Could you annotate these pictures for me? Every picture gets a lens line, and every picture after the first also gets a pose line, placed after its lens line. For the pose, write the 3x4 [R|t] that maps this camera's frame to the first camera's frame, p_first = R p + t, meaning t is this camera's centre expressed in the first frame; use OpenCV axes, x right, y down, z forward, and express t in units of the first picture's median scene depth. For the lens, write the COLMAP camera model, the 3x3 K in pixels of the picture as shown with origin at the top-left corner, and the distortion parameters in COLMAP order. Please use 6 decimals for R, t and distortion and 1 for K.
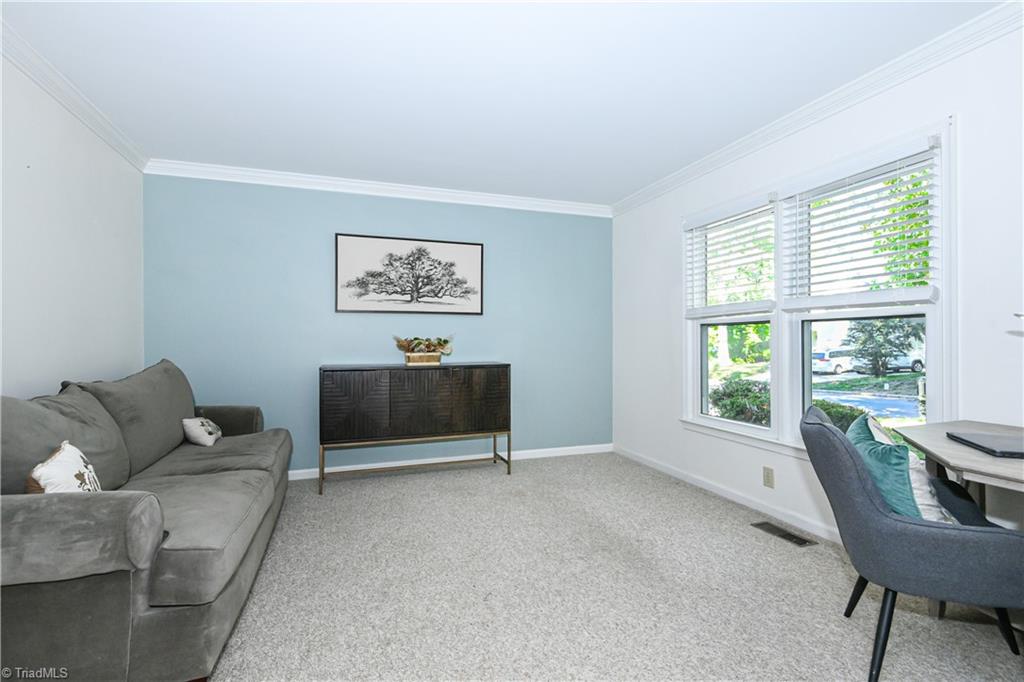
lens RADIAL K [[461.9, 0, 516.3], [0, 461.9, 334.7], [0, 0, 1]] dist [0.005947, -0.001265]
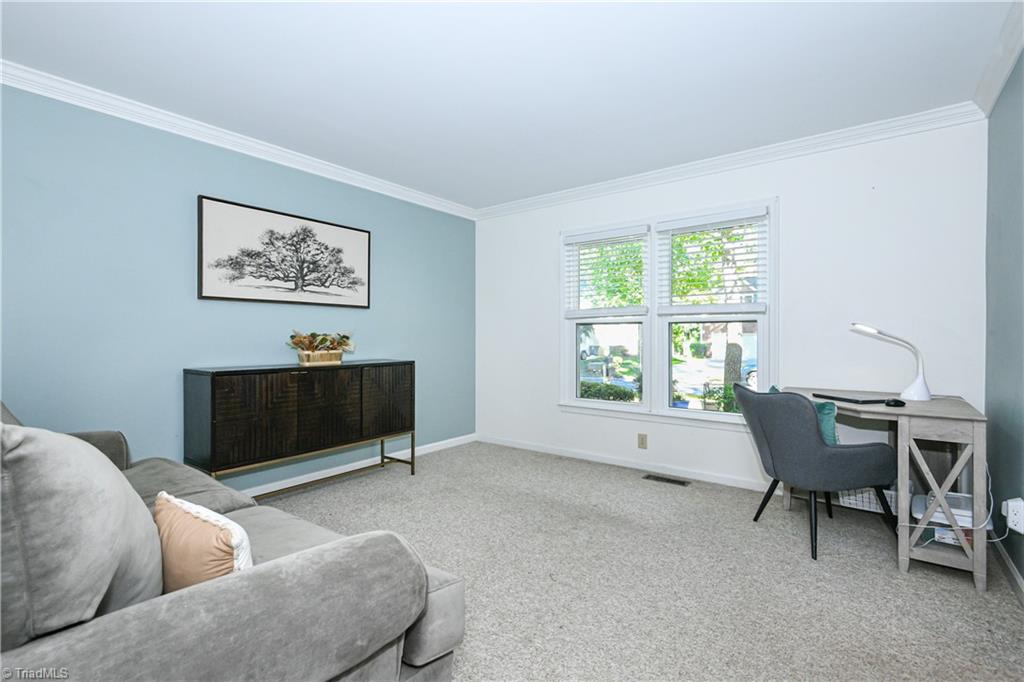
lens RADIAL K [[461.9, 0, 501.0], [0, 461.9, 336.5], [0, 0, 1]] dist [0.005947, -0.001265]
pose [[0.843307, 0.001847, 0.537429, -0.378156], [-0.009324, 0.999894, 0.011194, -0.000117], [-0.537351, -0.014451, 0.843235, 0.088064]]
